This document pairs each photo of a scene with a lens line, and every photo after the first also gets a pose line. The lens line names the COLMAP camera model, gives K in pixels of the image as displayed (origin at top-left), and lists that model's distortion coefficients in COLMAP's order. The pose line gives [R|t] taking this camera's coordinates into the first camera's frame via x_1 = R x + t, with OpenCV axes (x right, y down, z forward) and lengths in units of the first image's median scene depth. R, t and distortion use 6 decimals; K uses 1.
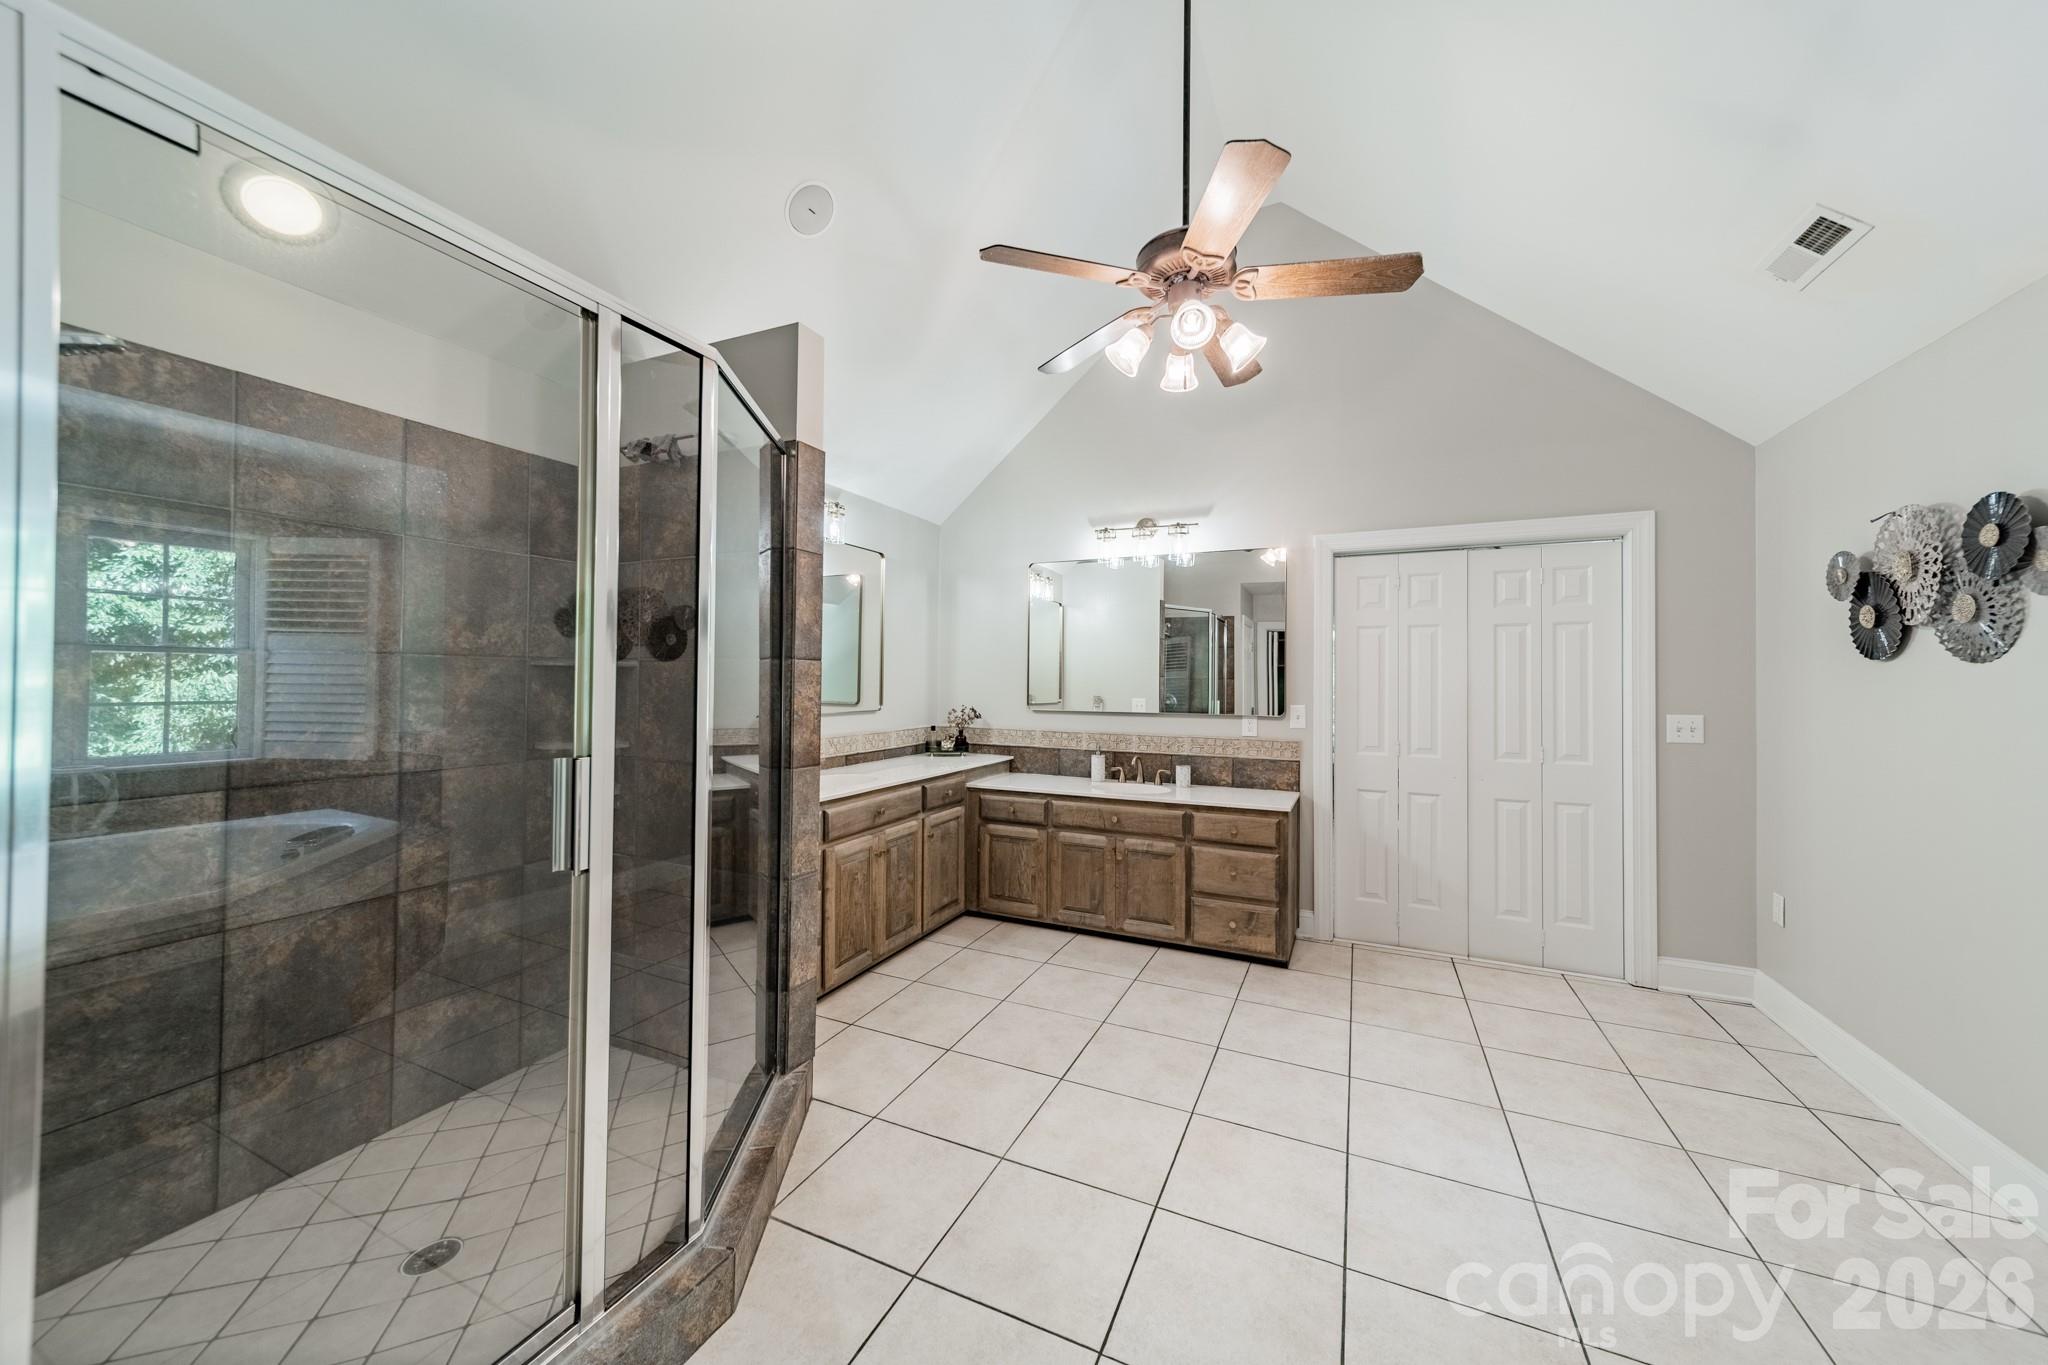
lens RADIAL K [[716.1, 0, 1030.6], [0, 716.1, 678.9], [0, 0, 1]] dist [0.003167, 0.000458]
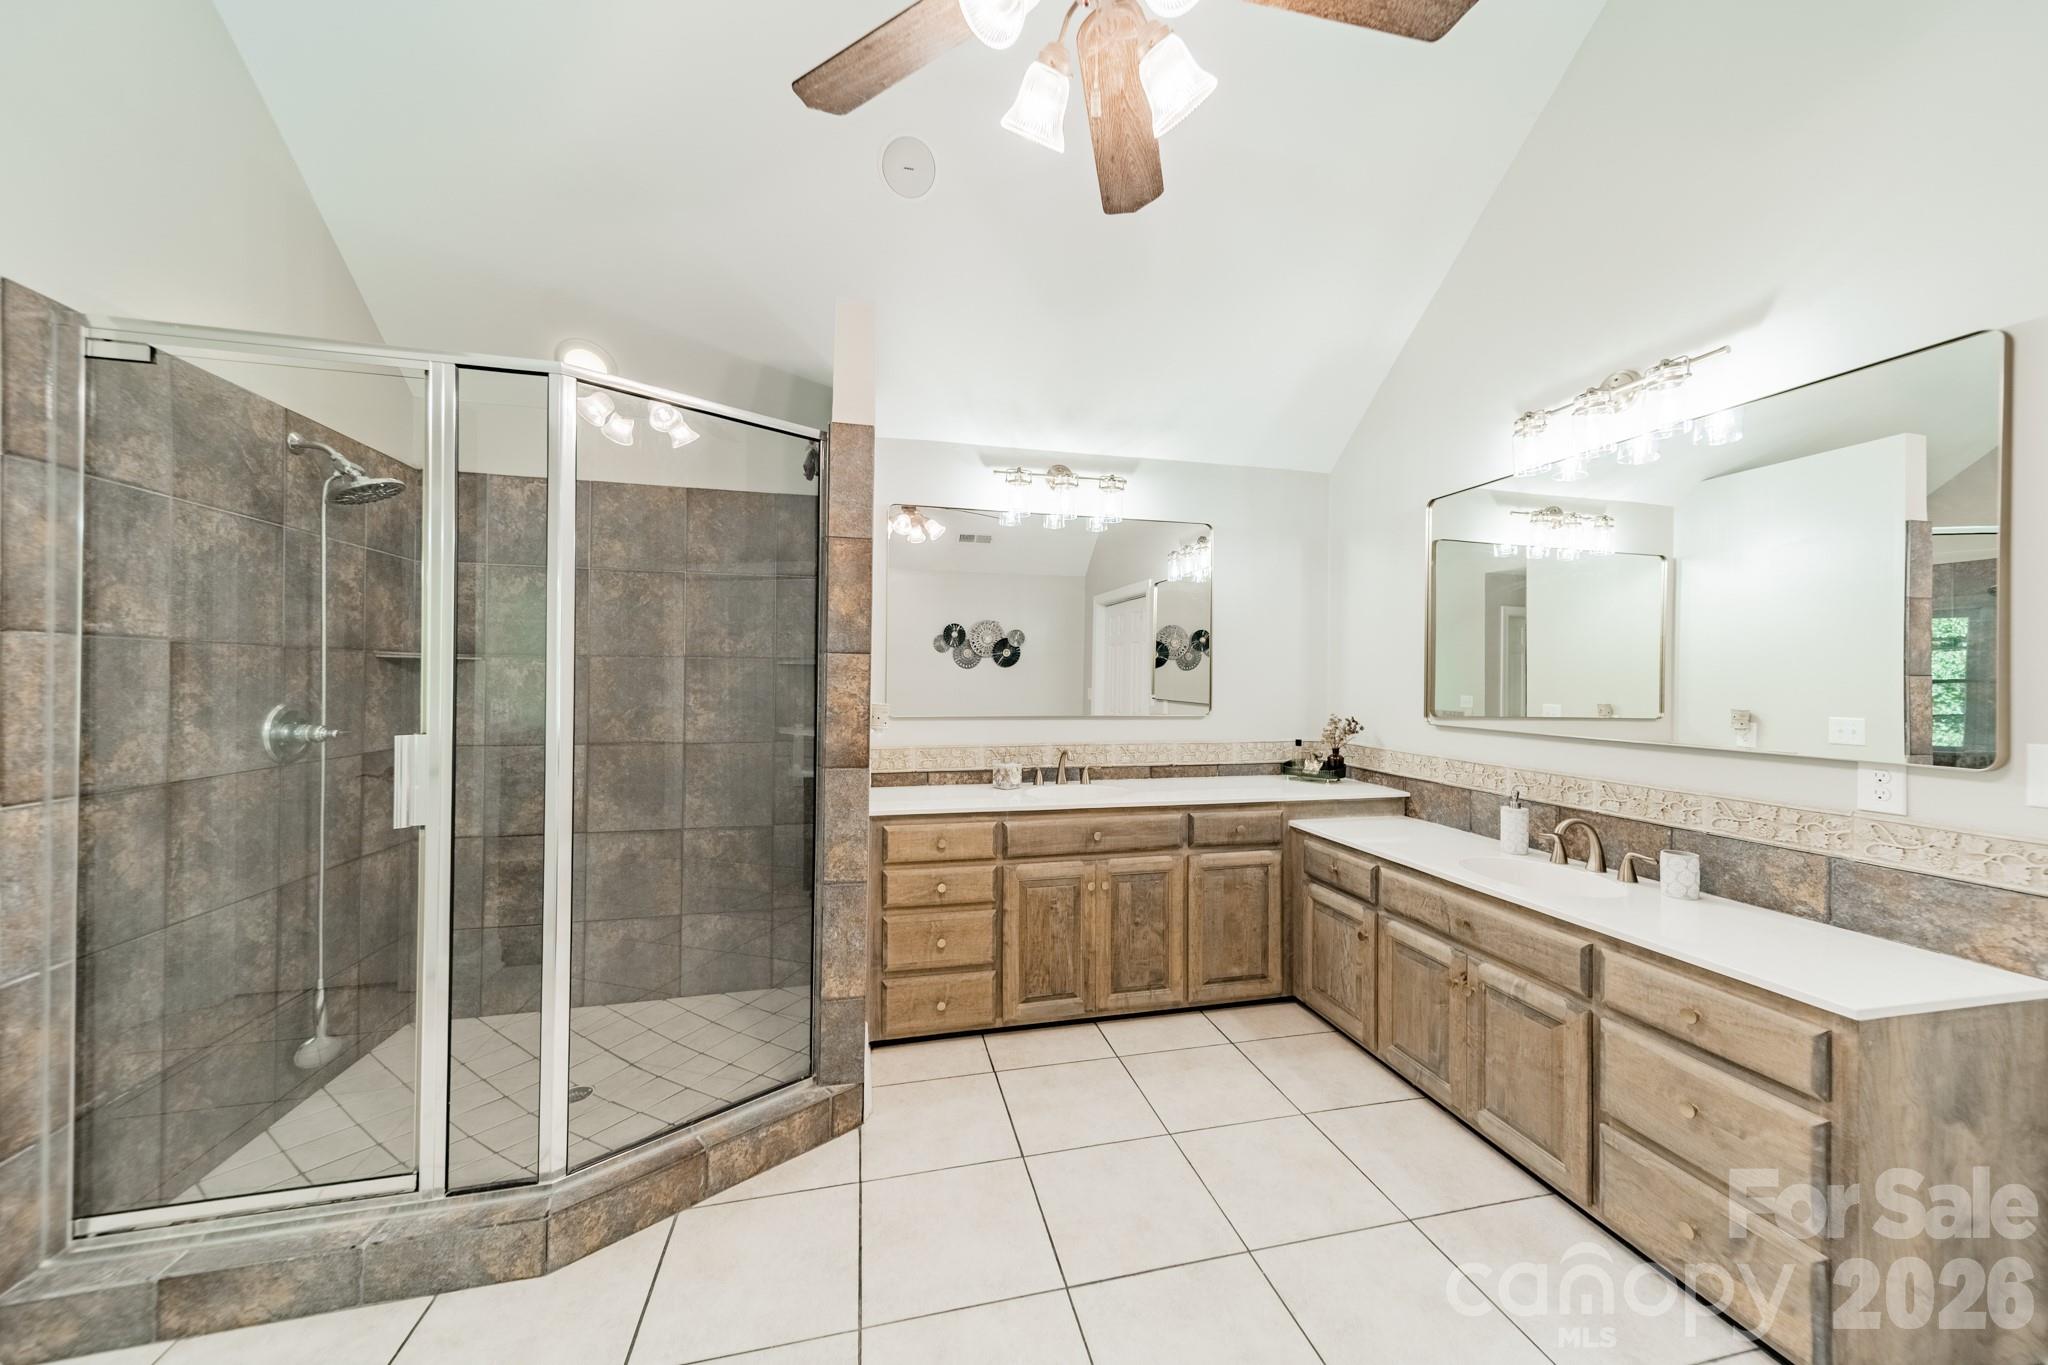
lens RADIAL K [[716.1, 0, 1028.3], [0, 716.1, 679.4], [0, 0, 1]] dist [0.003167, 0.000458]
pose [[0.617106, -0.001379, -0.786879, 0.361551], [-0.002787, 0.999988, -0.003938, 0.006861], [0.786875, 0.004623, 0.617095, 0.386247]]
